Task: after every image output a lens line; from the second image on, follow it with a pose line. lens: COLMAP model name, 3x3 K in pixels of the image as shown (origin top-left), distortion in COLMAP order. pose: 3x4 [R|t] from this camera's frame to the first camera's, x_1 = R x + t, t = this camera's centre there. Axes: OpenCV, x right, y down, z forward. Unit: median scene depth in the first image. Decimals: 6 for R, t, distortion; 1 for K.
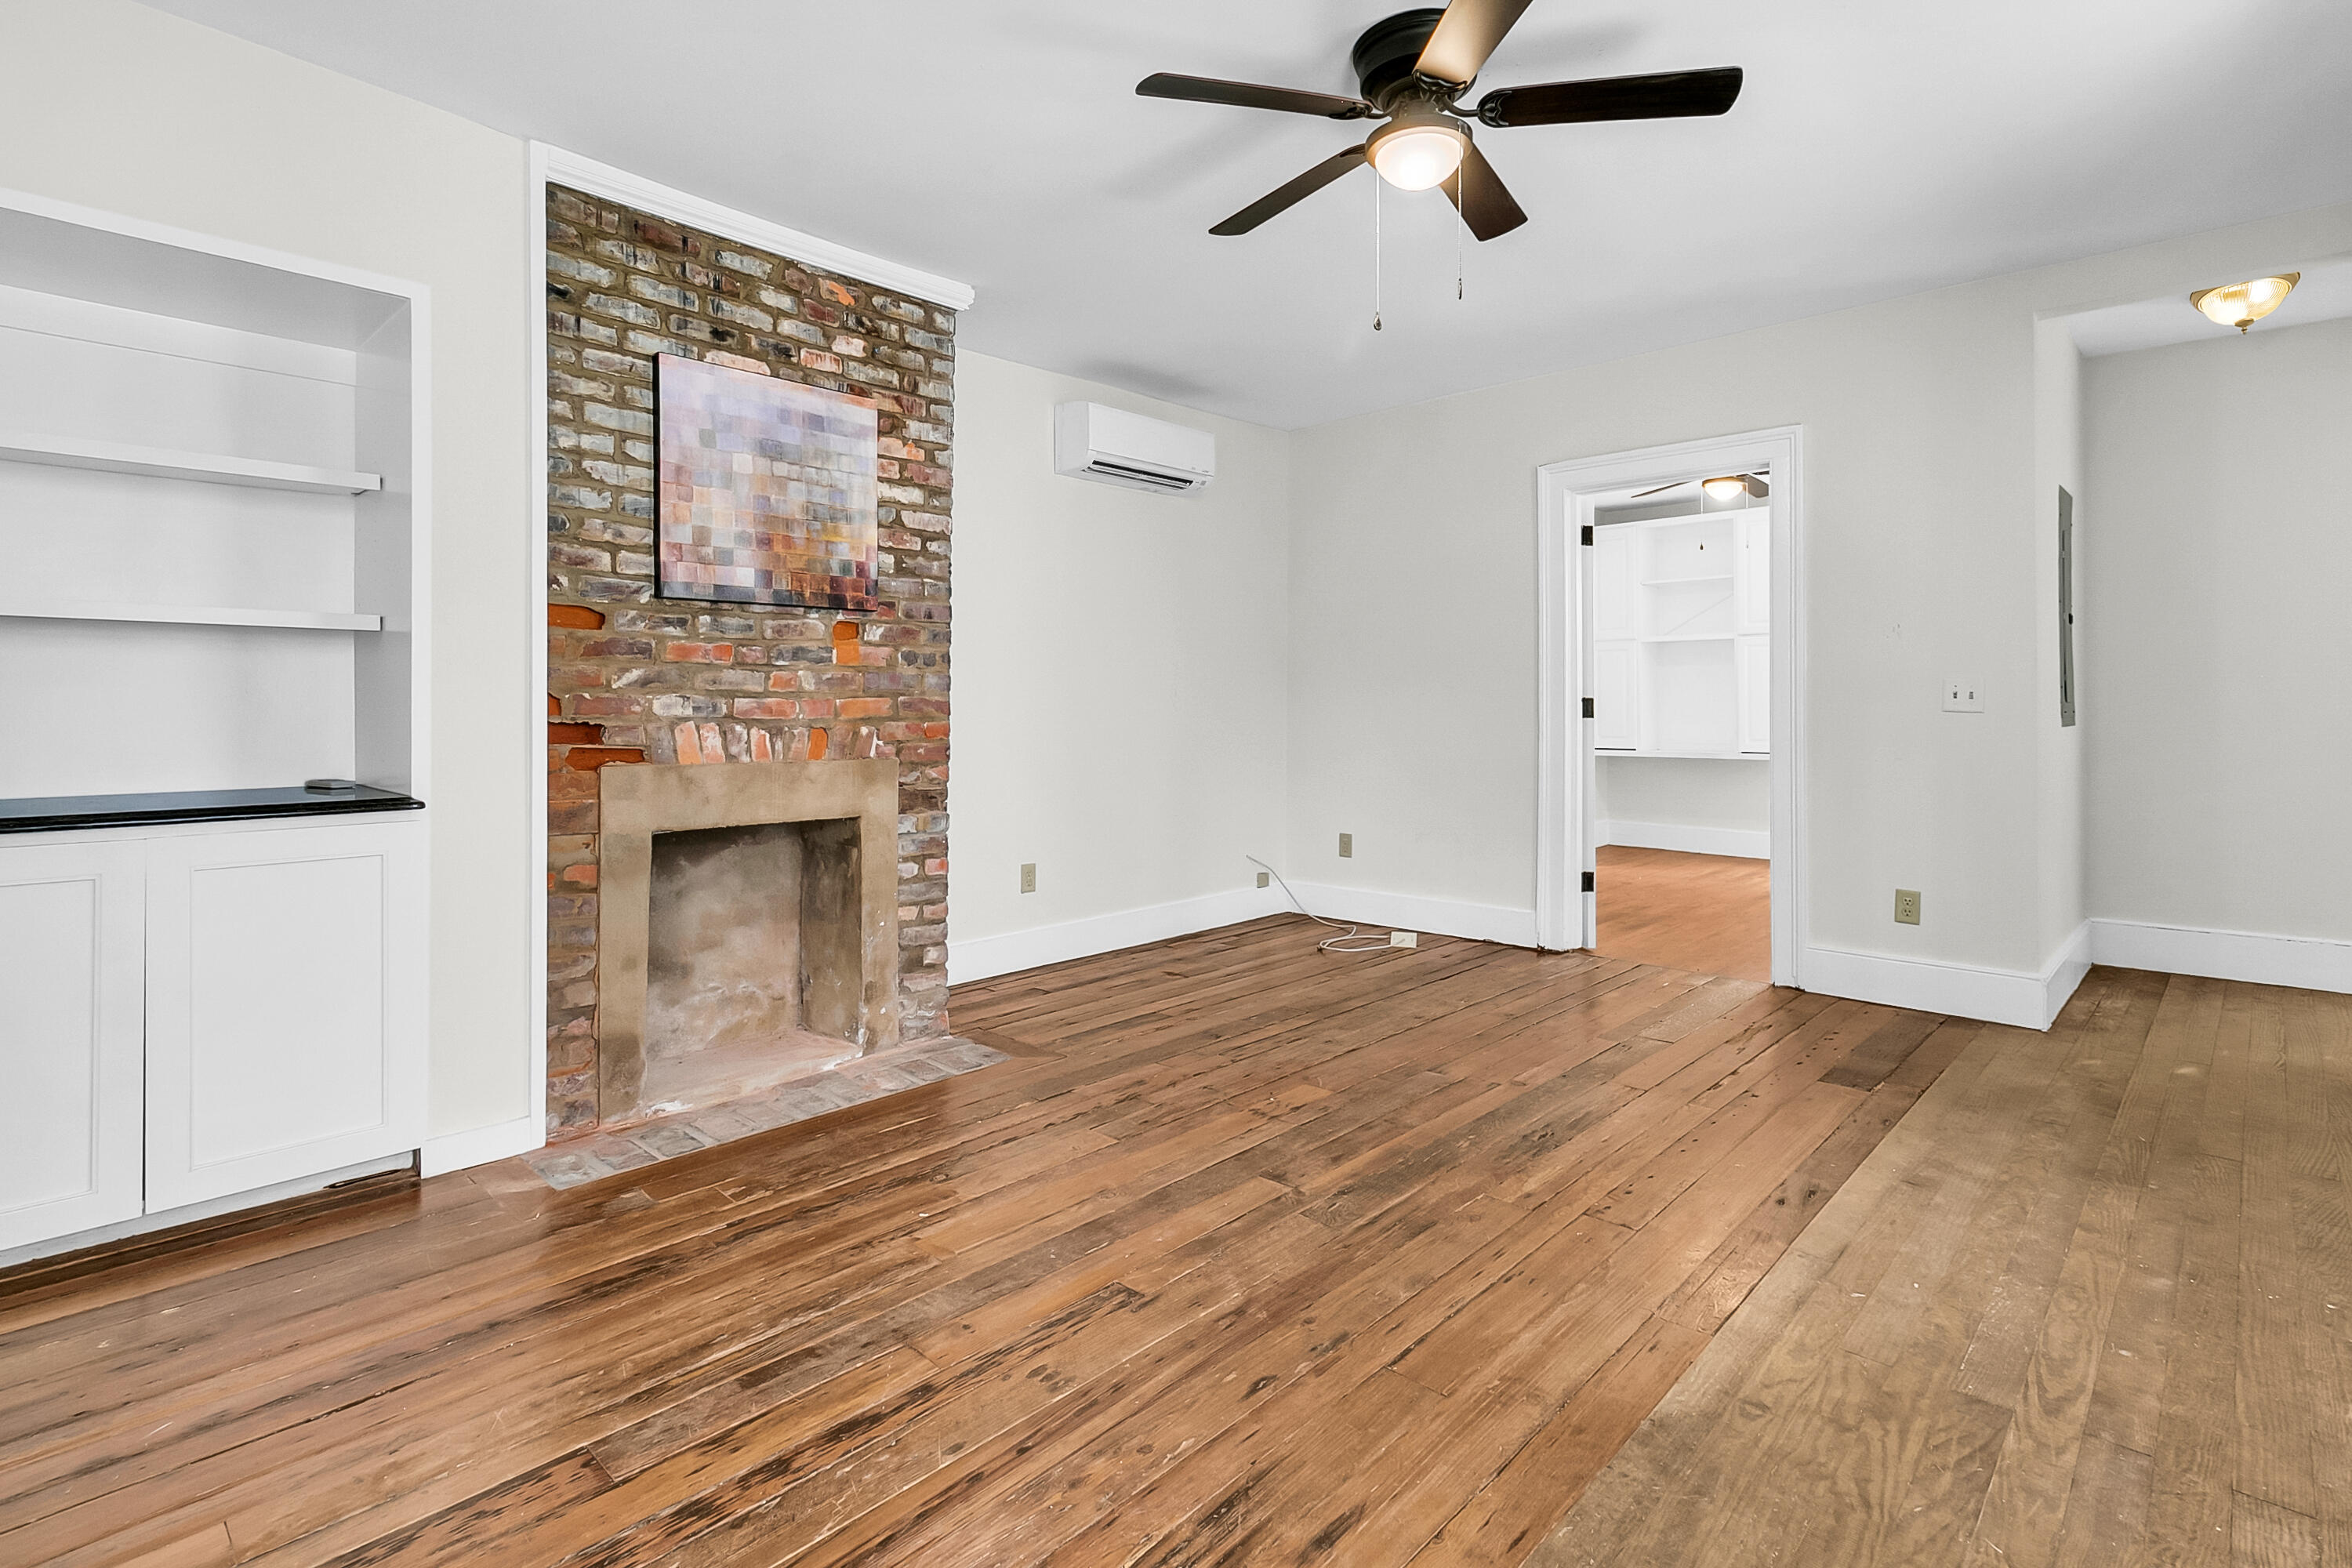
lens RADIAL K [[1116.7, 0, 1183.1], [0, 1116.7, 698.9], [0, 0, 1]] dist [0.000241, 0.002470]
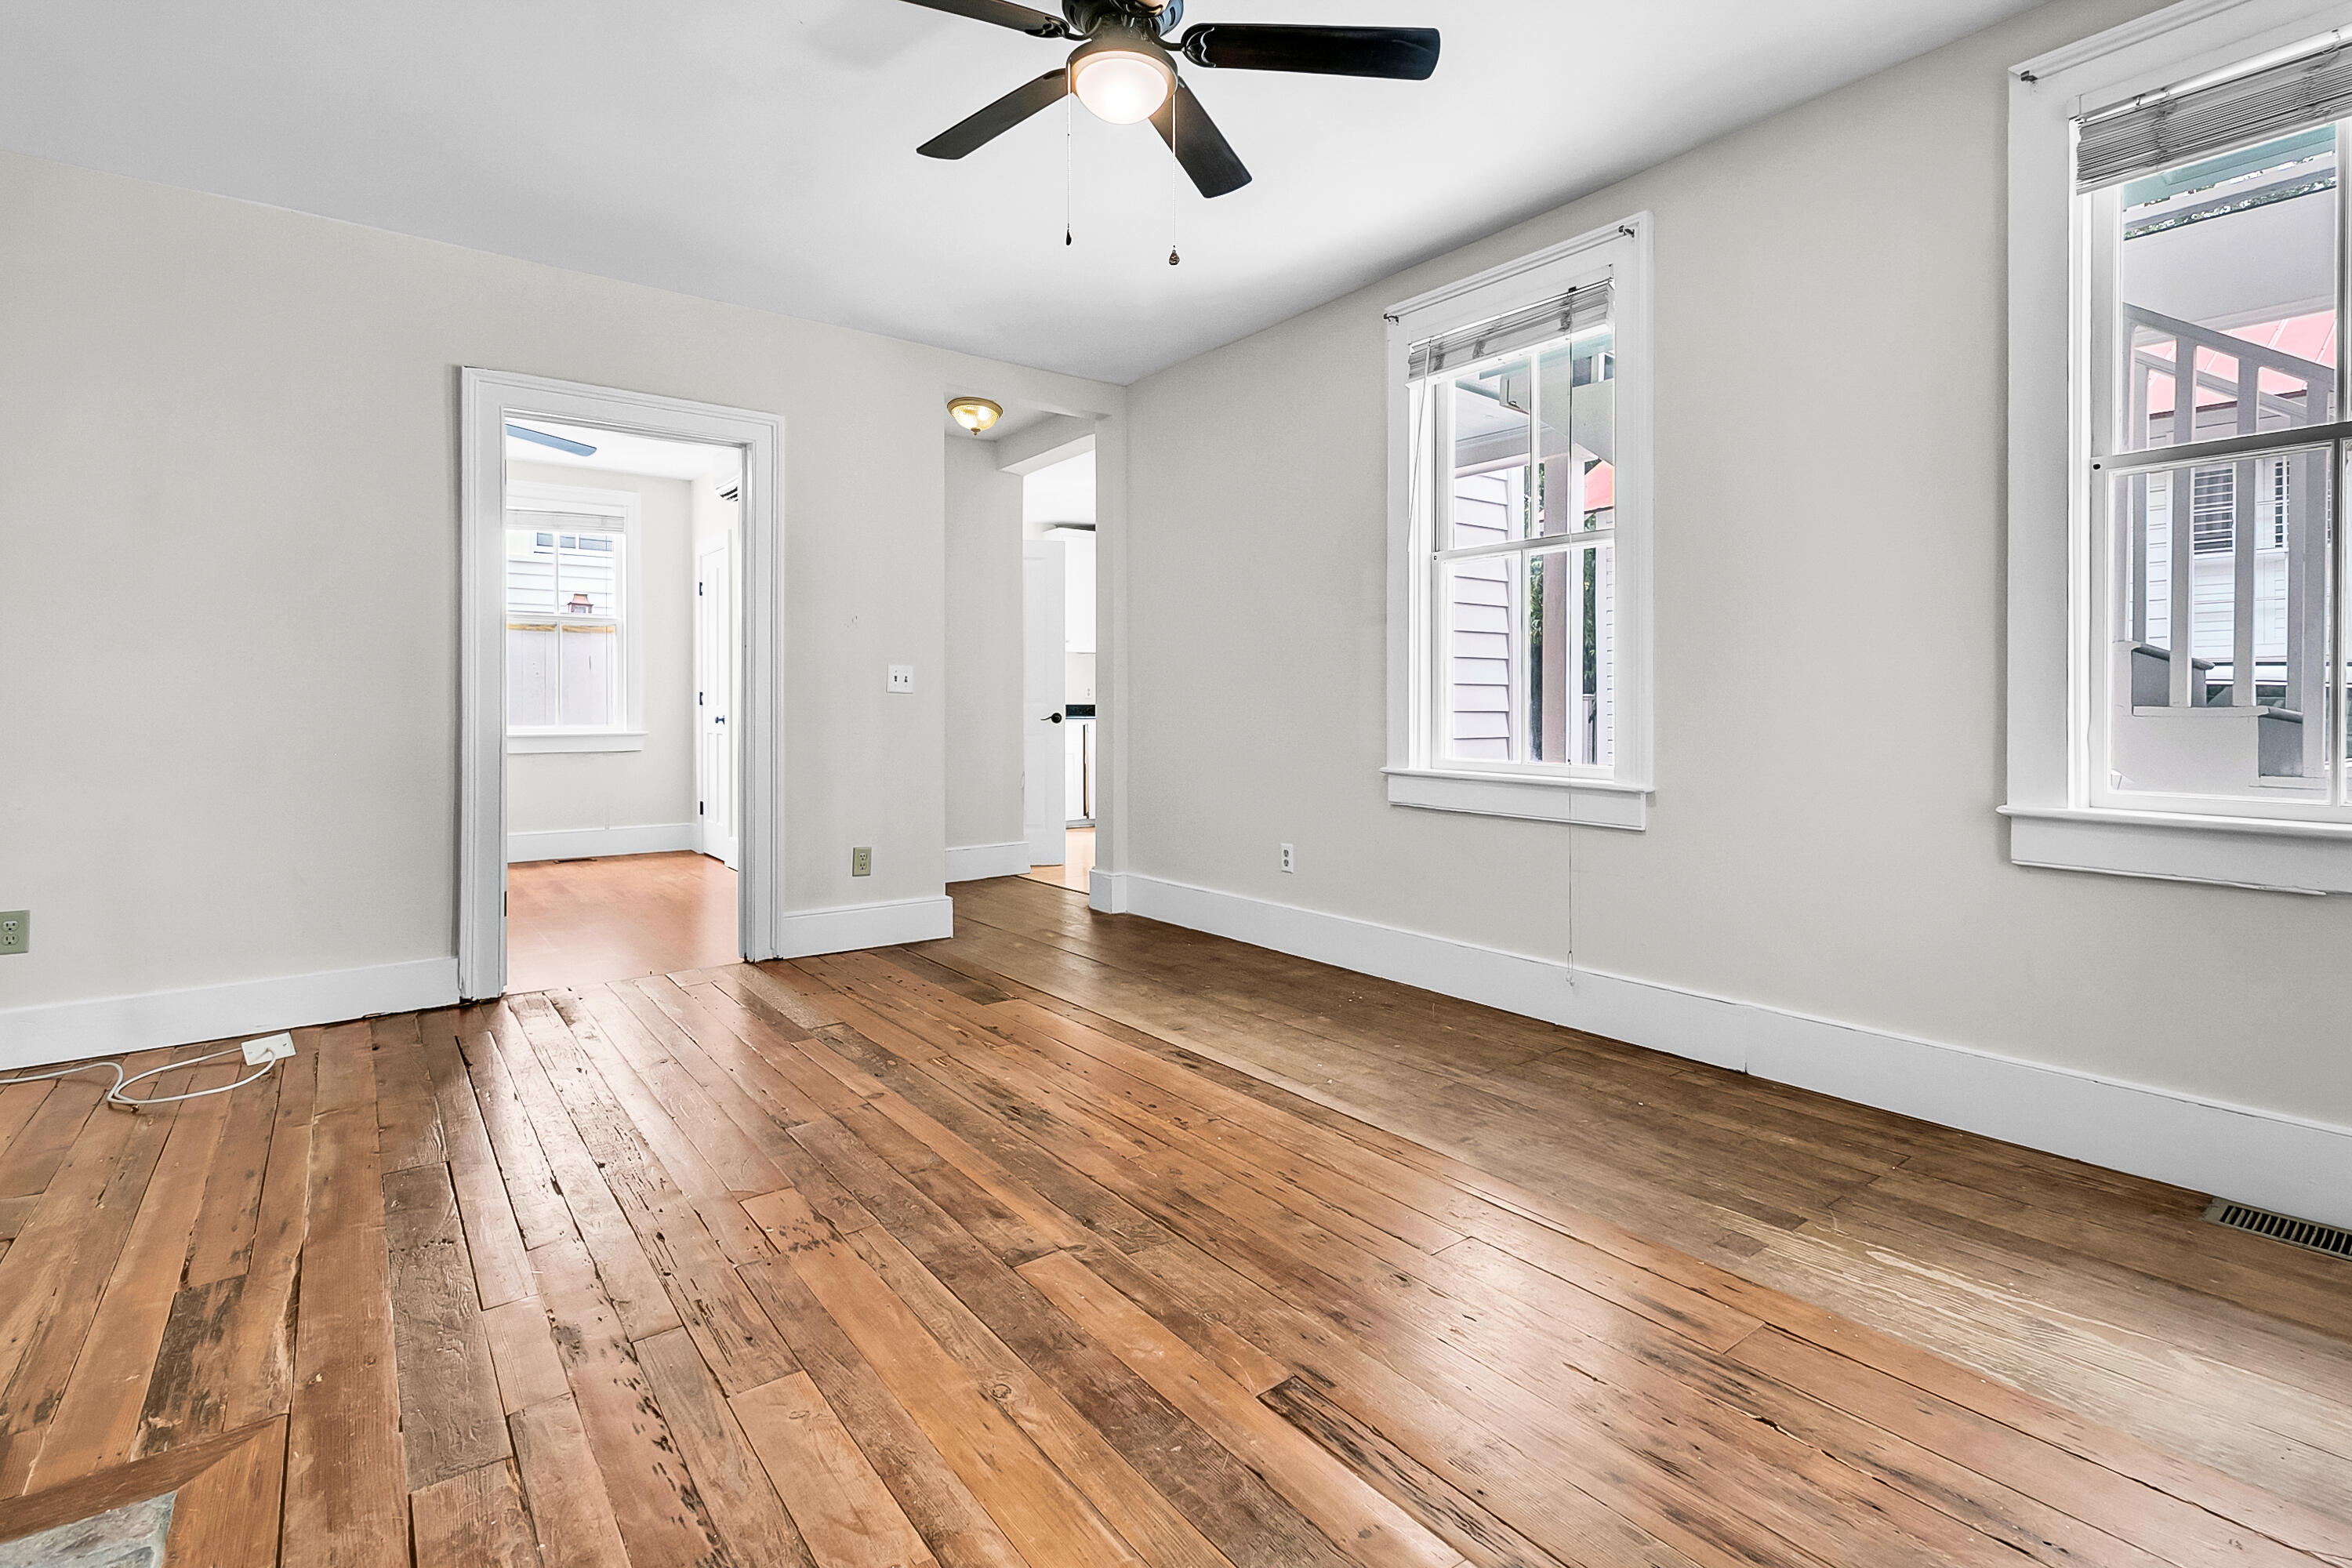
lens RADIAL K [[1116.7, 0, 1181.6], [0, 1116.7, 704.7], [0, 0, 1]] dist [0.000241, 0.002470]
pose [[0.157476, -0.000825, 0.987523, -0.550509], [-0.005403, 0.999984, 0.001697, 0.024855], [-0.987508, -0.005602, 0.157469, 0.611765]]
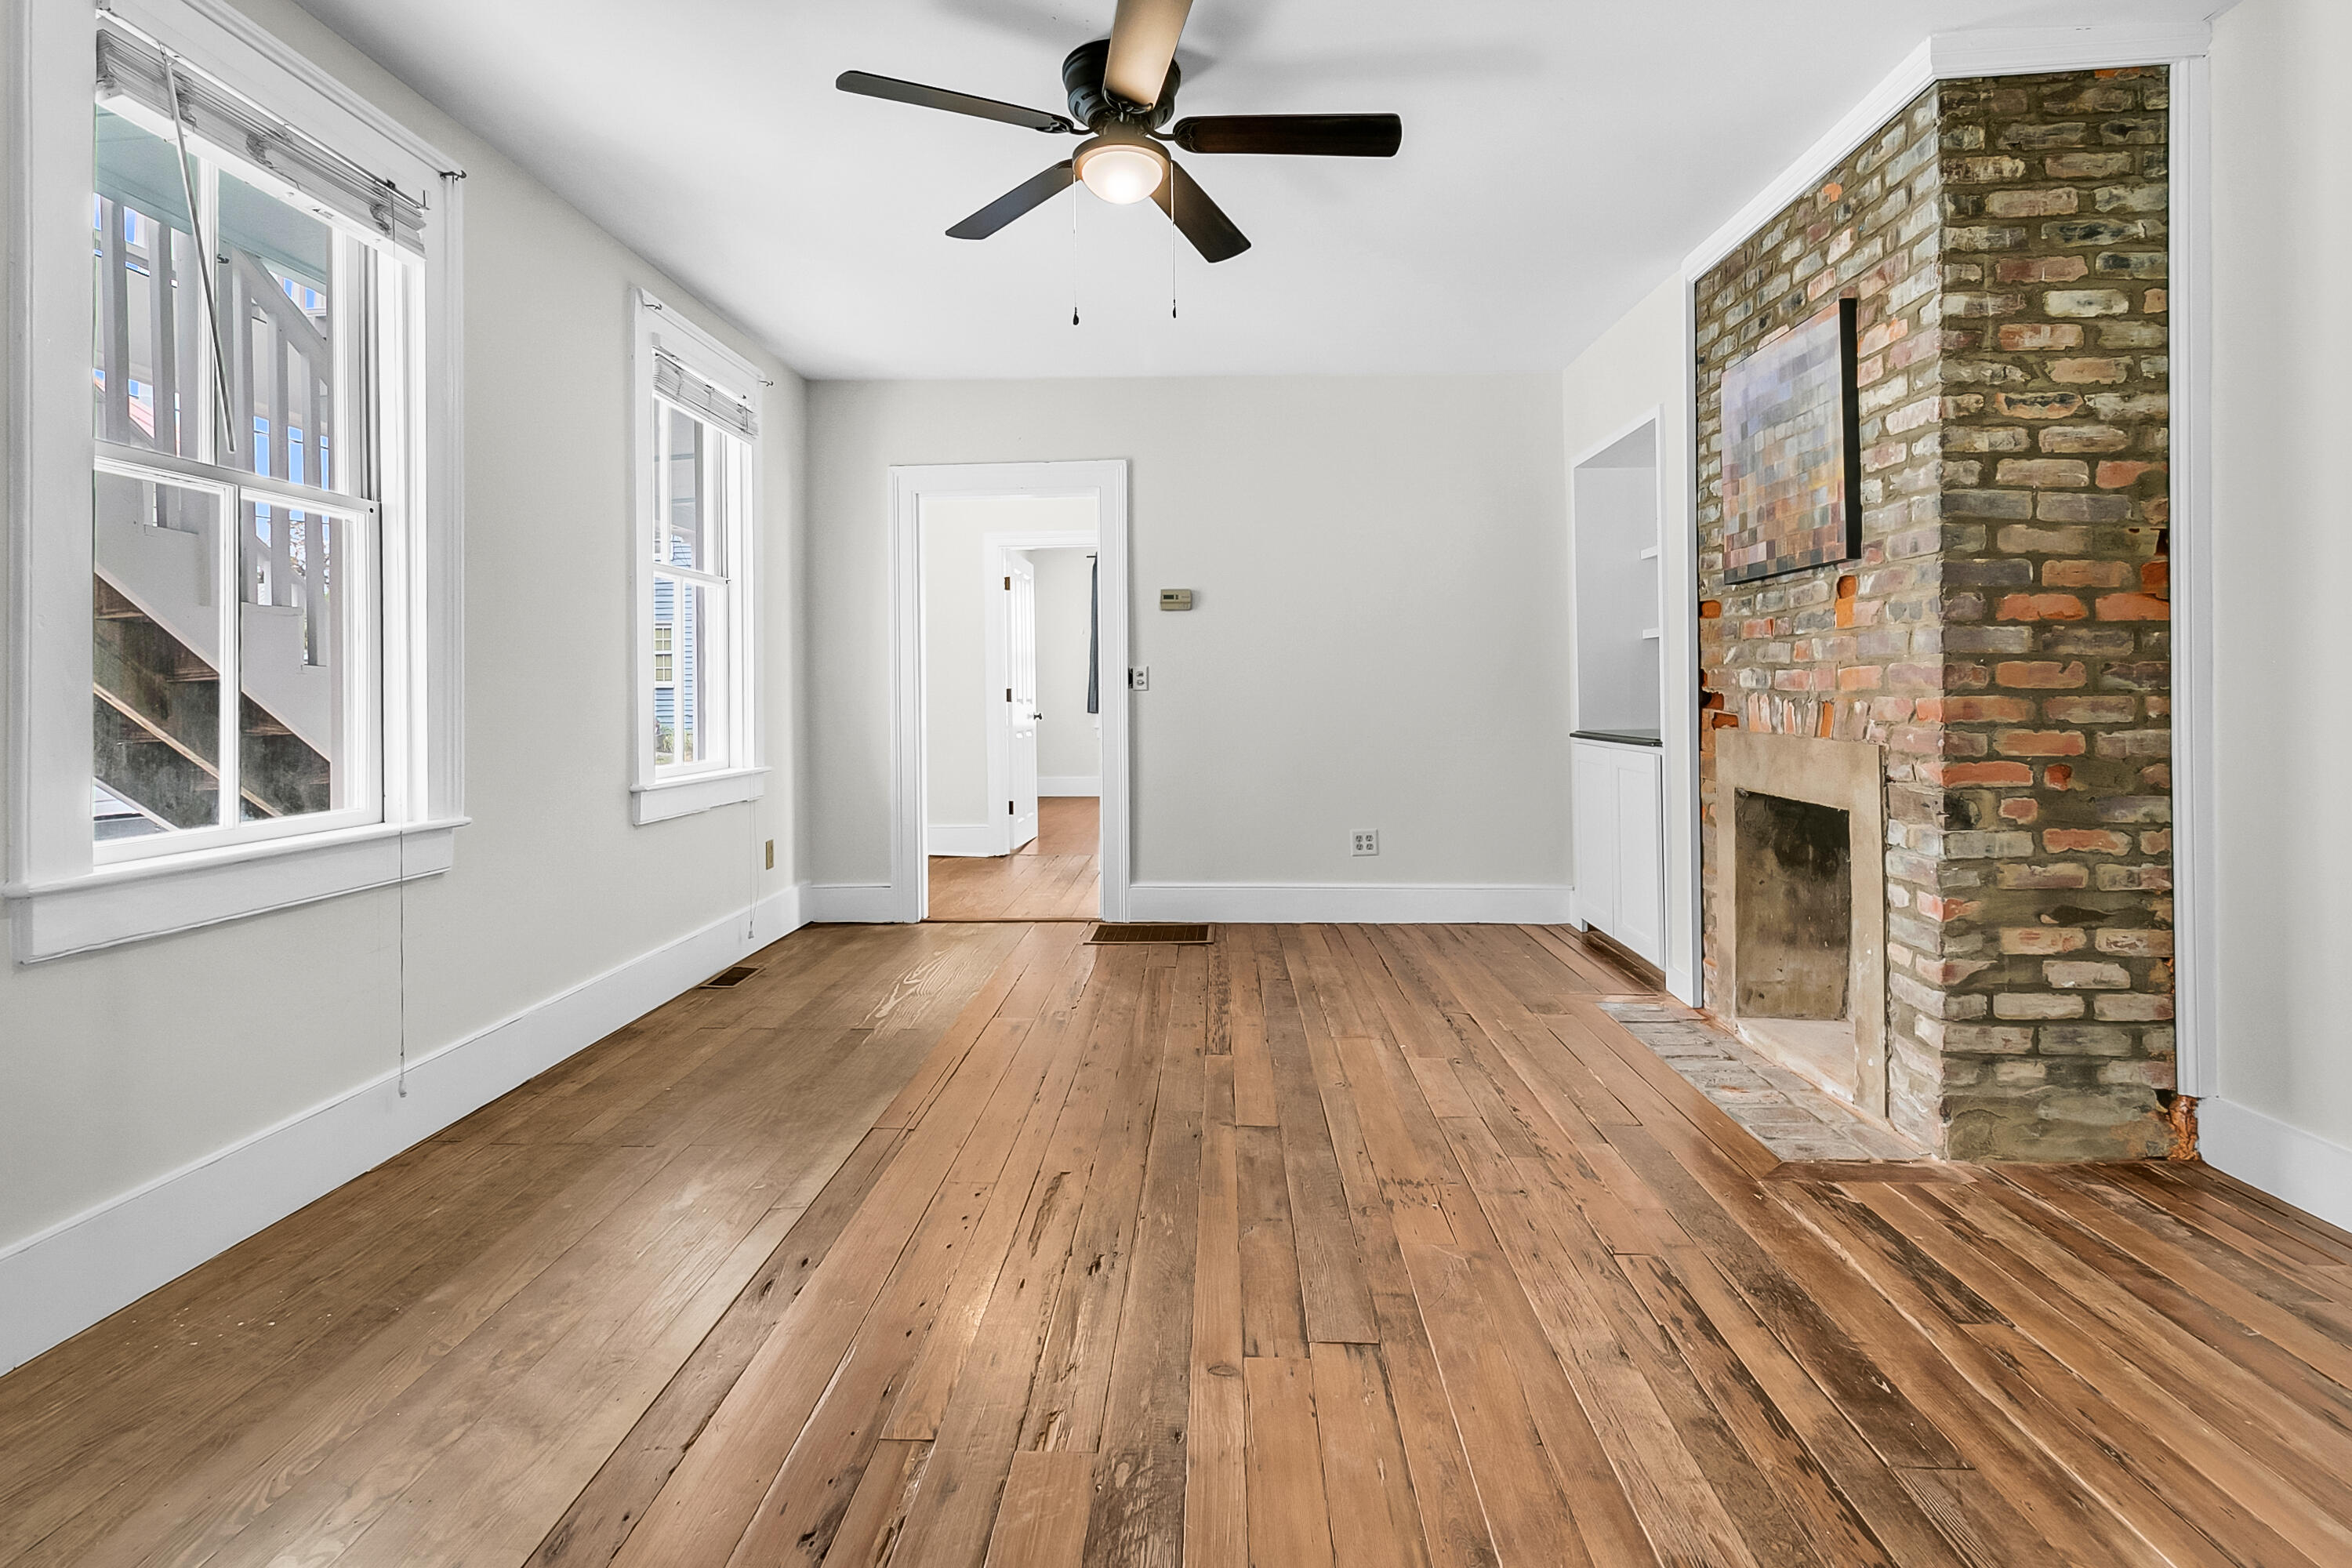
lens RADIAL K [[1116.7, 0, 1210.2], [0, 1116.7, 674.5], [0, 0, 1]] dist [0.000241, 0.002470]
pose [[-0.728002, 0.000264, -0.685575, 0.676511], [0.018296, 0.999651, -0.019043, 0.013169], [0.685330, -0.026406, -0.727753, 1.396693]]
